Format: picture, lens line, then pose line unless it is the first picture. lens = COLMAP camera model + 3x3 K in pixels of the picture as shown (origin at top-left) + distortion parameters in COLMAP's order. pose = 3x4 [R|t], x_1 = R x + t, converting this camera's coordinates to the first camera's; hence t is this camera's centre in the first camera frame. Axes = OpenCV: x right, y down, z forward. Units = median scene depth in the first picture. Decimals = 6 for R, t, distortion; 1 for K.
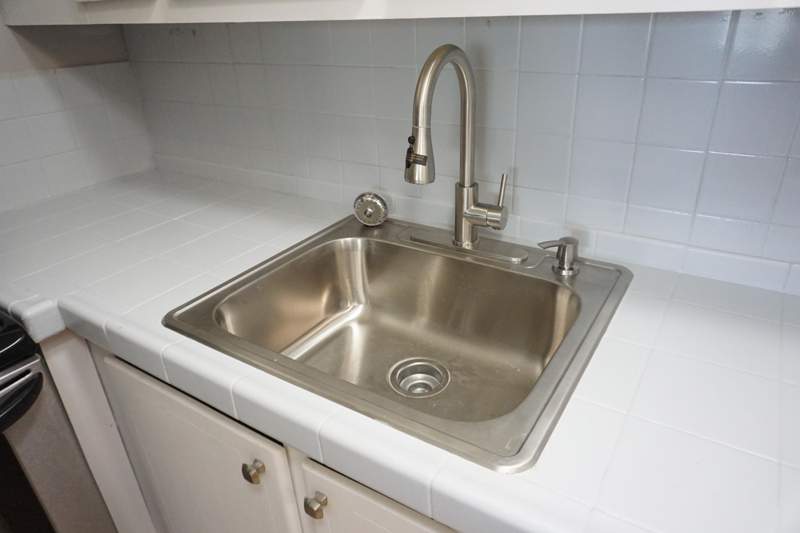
lens RADIAL K [[537.3, 0, 401.4], [0, 537.3, 271.9], [0, 0, 1]] dist [-0.020771, 0.002837]
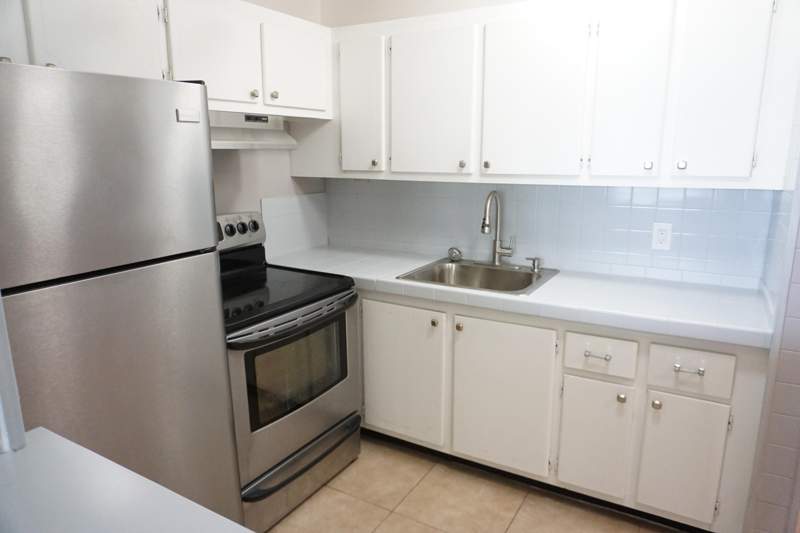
lens RADIAL K [[537.3, 0, 401.4], [0, 537.3, 271.9], [0, 0, 1]] dist [-0.020771, 0.002837]
pose [[0.998974, 0.023544, 0.038683, -0.455101], [-0.013438, 0.969865, -0.243272, 0.644616], [-0.043245, 0.242503, 0.969186, -1.520658]]
